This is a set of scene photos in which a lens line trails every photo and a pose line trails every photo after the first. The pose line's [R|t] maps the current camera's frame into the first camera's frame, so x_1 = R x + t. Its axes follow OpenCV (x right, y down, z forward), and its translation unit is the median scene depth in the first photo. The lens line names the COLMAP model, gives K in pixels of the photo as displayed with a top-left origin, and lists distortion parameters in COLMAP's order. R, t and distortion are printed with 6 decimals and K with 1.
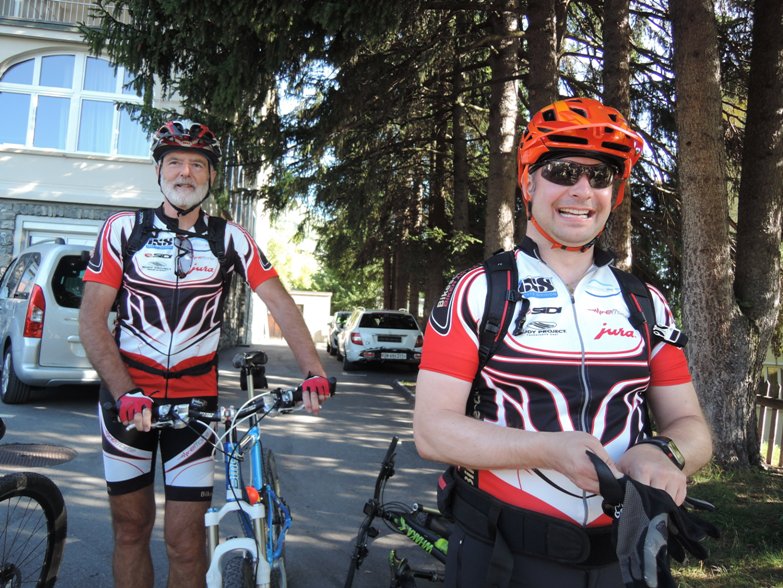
lens RADIAL K [[559.9, 0, 391.5], [0, 559.9, 294.0], [0, 0, 1]] dist [-0.014383, 0.000564]
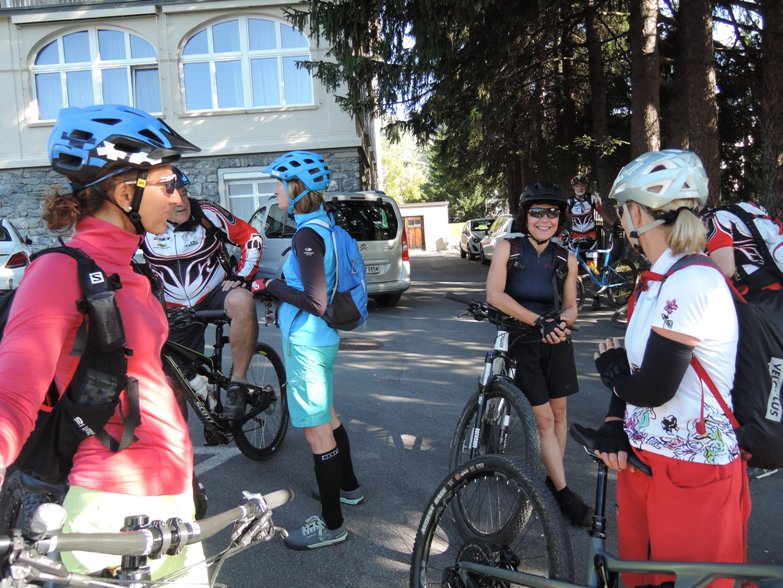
lens RADIAL K [[559.9, 0, 391.5], [0, 559.9, 294.0], [0, 0, 1]] dist [-0.014383, 0.000564]
pose [[0.980692, -0.082243, -0.177425, -0.119952], [0.110747, 0.981328, 0.157259, -0.026734], [0.161178, -0.173872, 0.971489, -0.172544]]
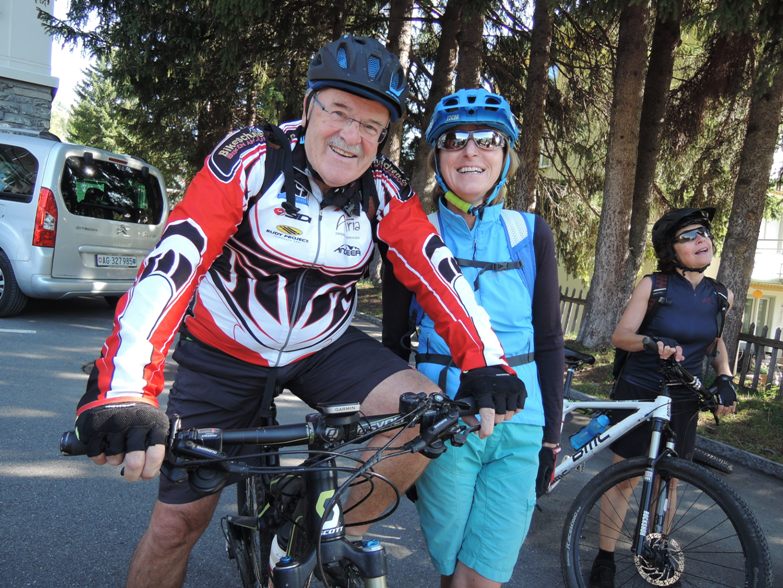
lens RADIAL K [[559.9, 0, 391.5], [0, 559.9, 294.0], [0, 0, 1]] dist [-0.014383, 0.000564]
pose [[0.892563, 0.003801, 0.450906, -0.302530], [-0.086924, 0.982660, 0.163781, -0.025103], [-0.442465, -0.185380, 0.877416, -0.039084]]
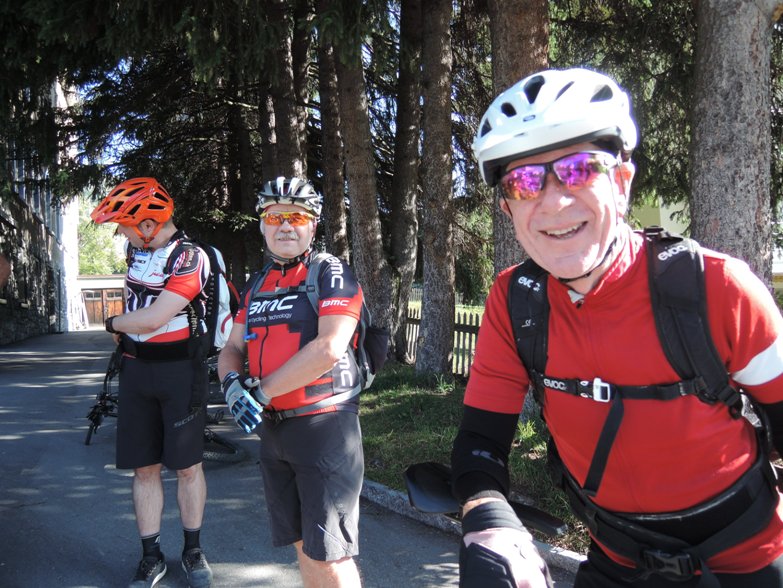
lens RADIAL K [[559.9, 0, 391.5], [0, 559.9, 294.0], [0, 0, 1]] dist [-0.014383, 0.000564]
pose [[0.961027, -0.077989, 0.265226, 0.102828], [0.065162, 0.996255, 0.056836, 0.013510], [-0.268666, -0.037339, 0.962510, -0.217487]]
